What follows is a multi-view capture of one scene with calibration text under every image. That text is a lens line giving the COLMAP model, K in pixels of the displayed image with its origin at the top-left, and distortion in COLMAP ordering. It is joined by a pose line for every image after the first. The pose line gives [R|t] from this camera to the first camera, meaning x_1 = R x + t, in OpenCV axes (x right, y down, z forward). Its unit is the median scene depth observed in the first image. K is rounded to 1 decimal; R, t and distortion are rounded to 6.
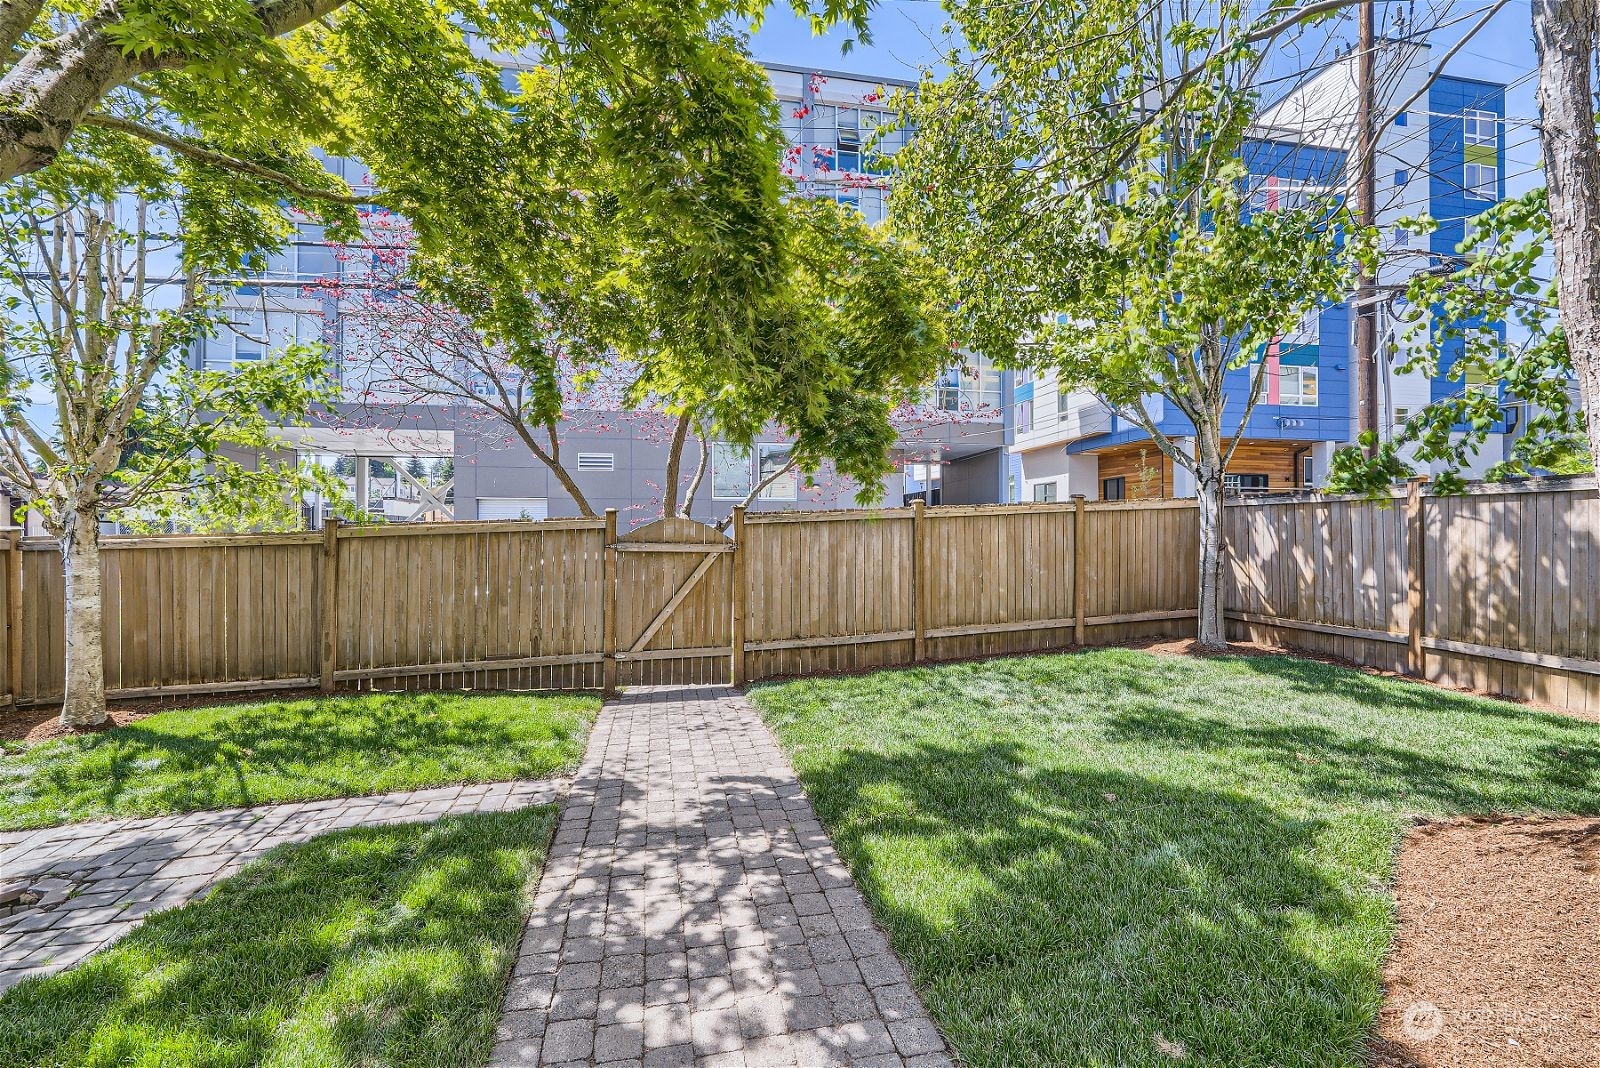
lens RADIAL K [[699.6, 0, 799.2], [0, 699.6, 526.8], [0, 0, 1]] dist [-0.000607, 0.000843]
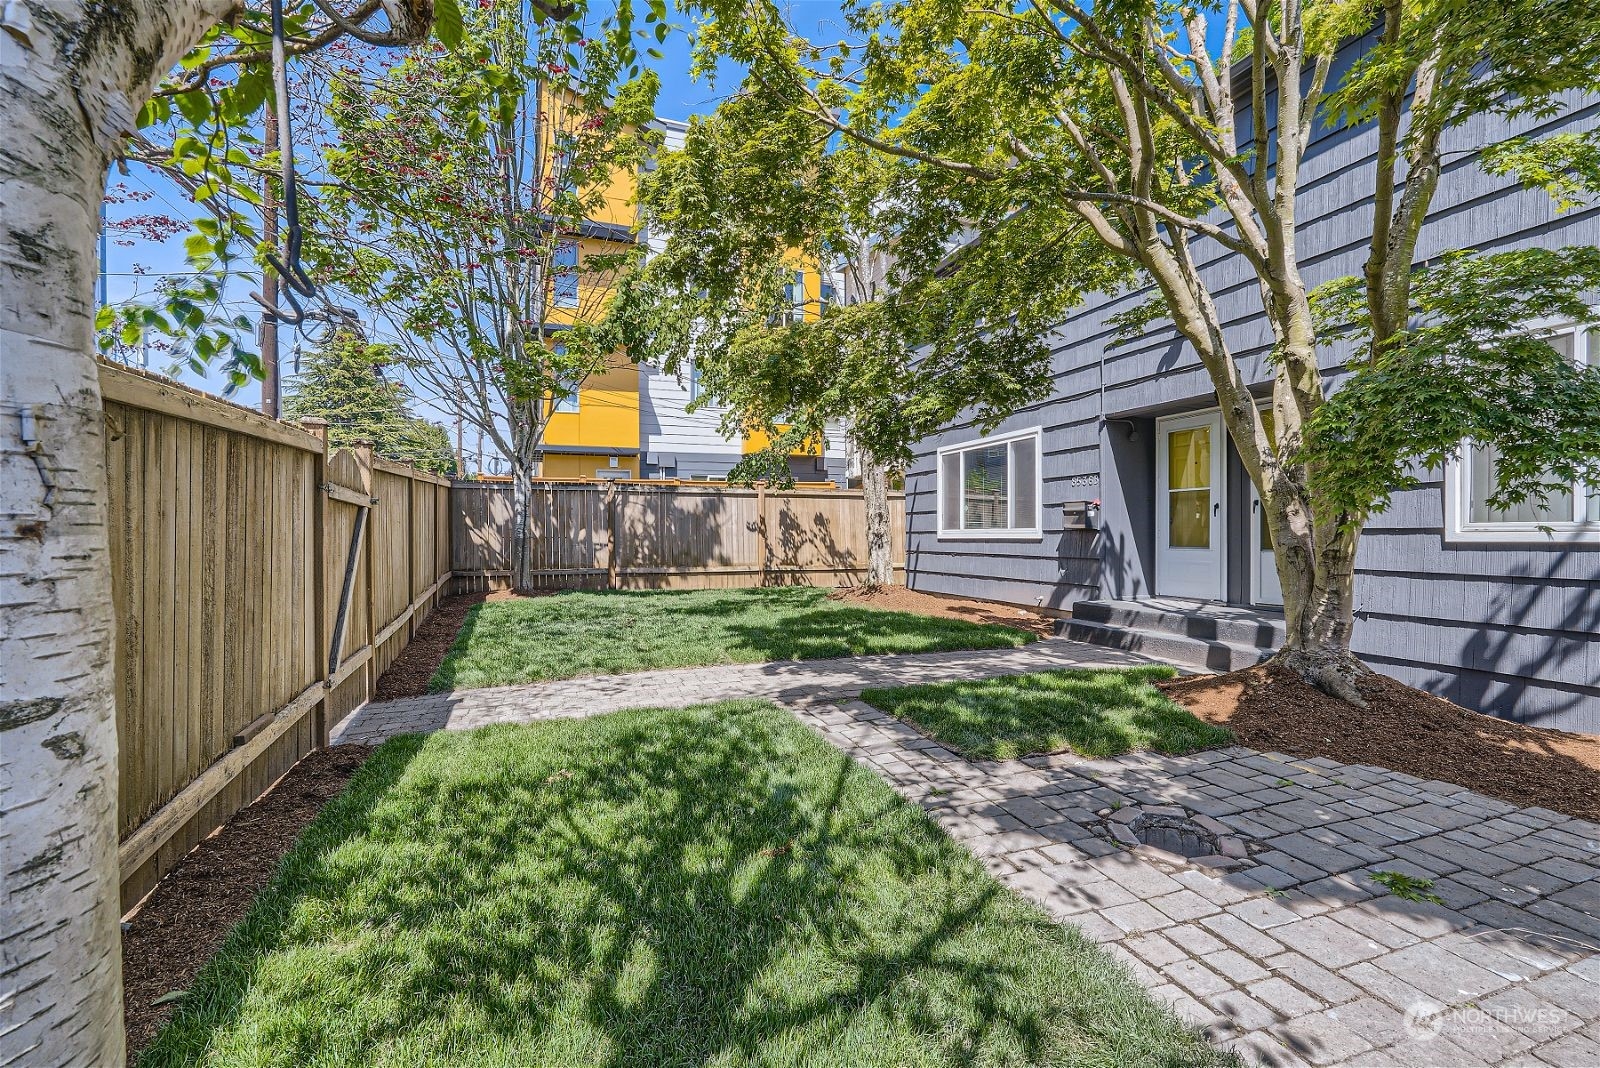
lens RADIAL K [[699.6, 0, 799.0], [0, 699.6, 522.6], [0, 0, 1]] dist [-0.000607, 0.000843]
pose [[-0.137803, 0.015347, 0.990341, -0.955791], [-0.006863, 0.999841, -0.016449, 0.068183], [-0.990436, -0.009063, -0.137676, 0.771228]]
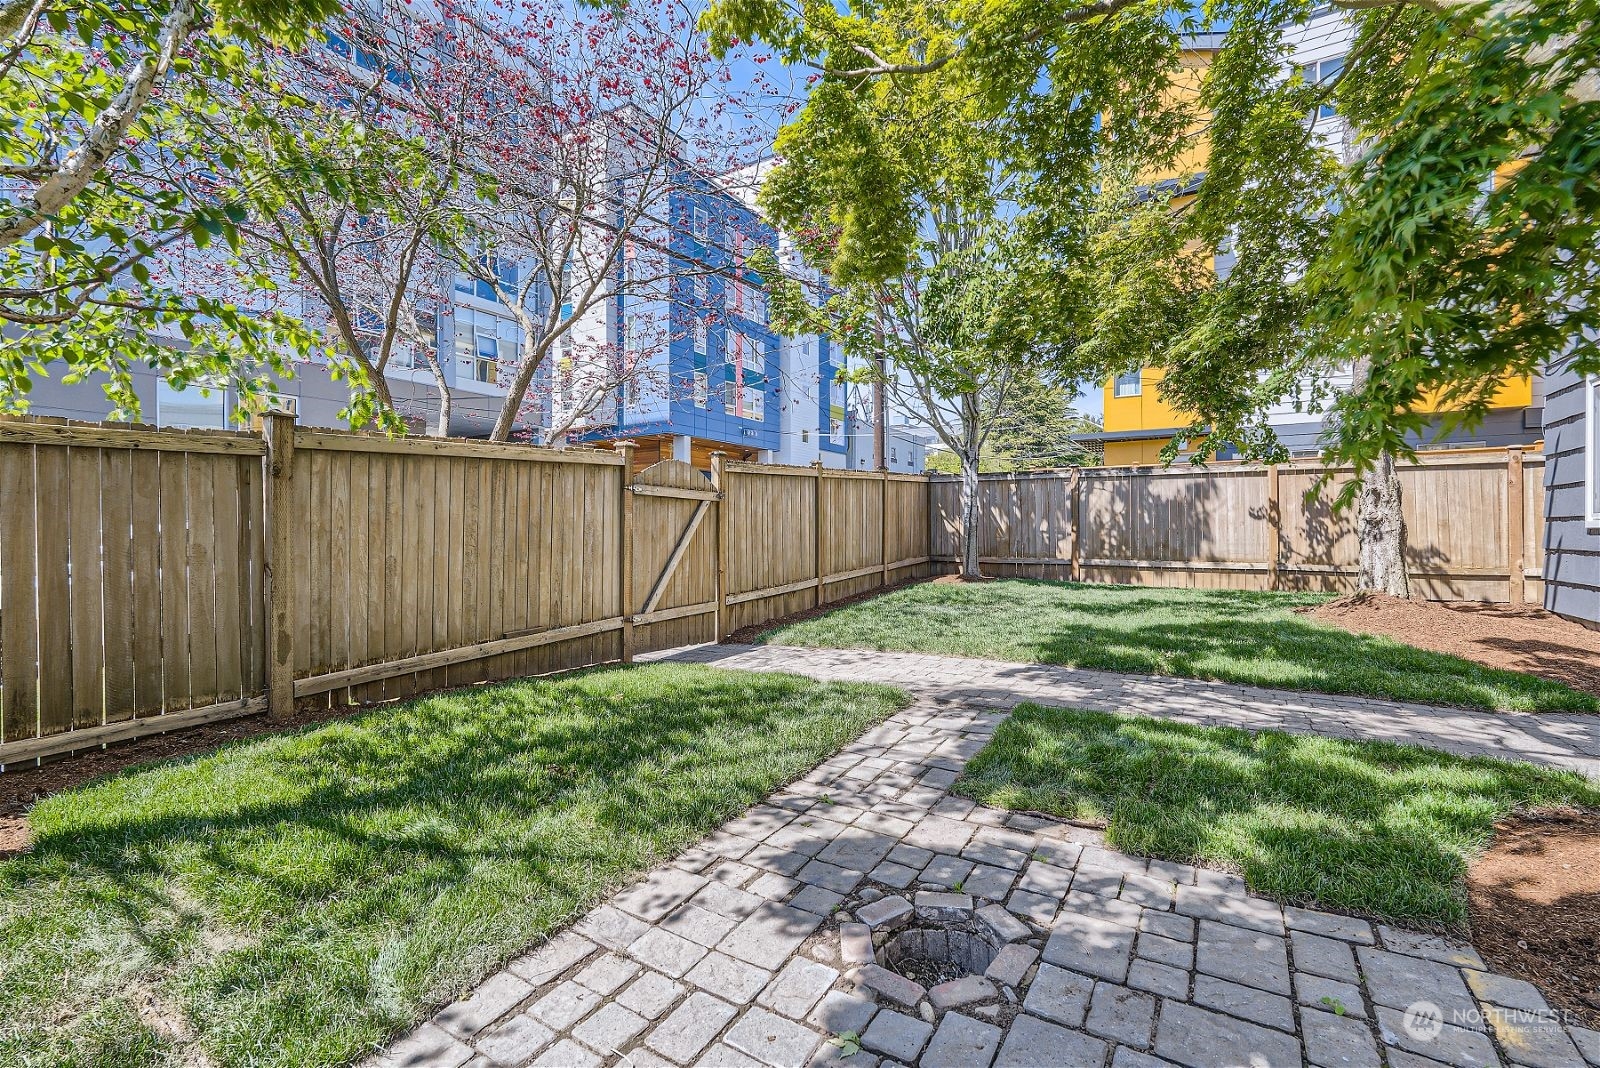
lens RADIAL K [[699.6, 0, 802.6], [0, 699.6, 531.4], [0, 0, 1]] dist [-0.000607, 0.000843]
pose [[0.690746, -0.004414, 0.723084, -0.803074], [-0.004791, 0.999931, 0.010680, 0.075851], [-0.723081, -0.010842, 0.690678, 0.302191]]
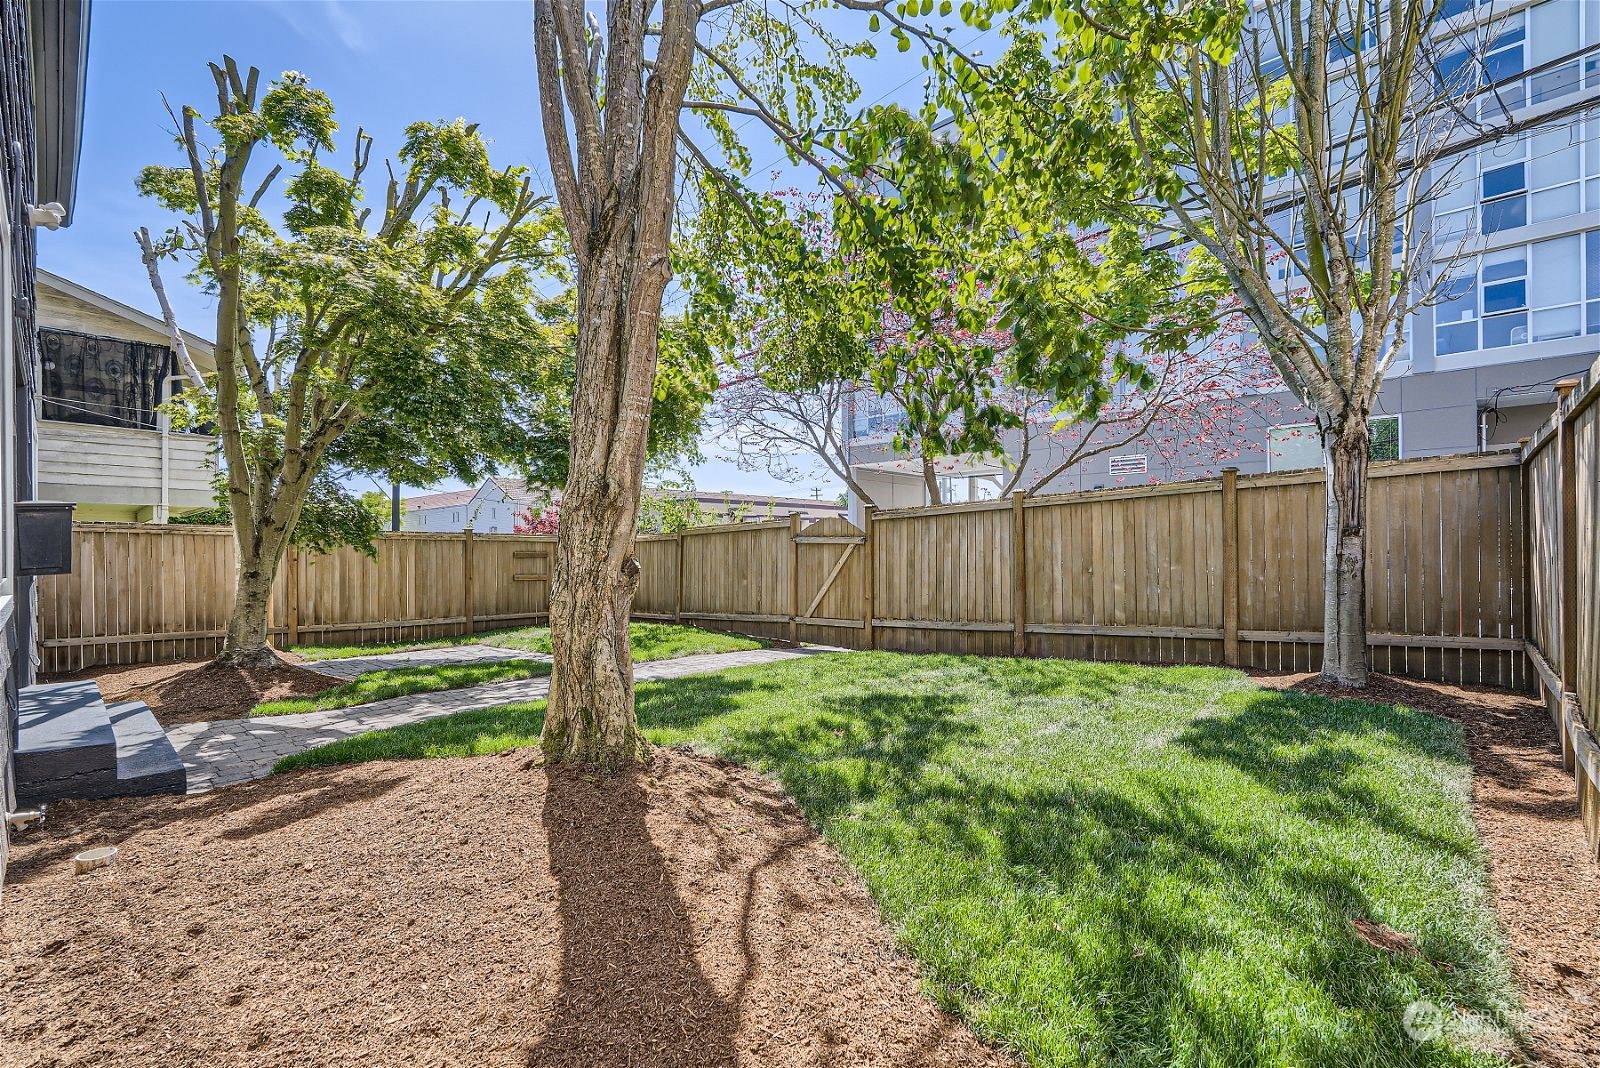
lens RADIAL K [[699.6, 0, 790.1], [0, 699.6, 546.5], [0, 0, 1]] dist [-0.000607, 0.000843]
pose [[0.599085, -0.001298, -0.800685, 0.911891], [0.003245, 0.999994, 0.000807, 0.046923], [0.800679, -0.003082, 0.599085, 0.199208]]
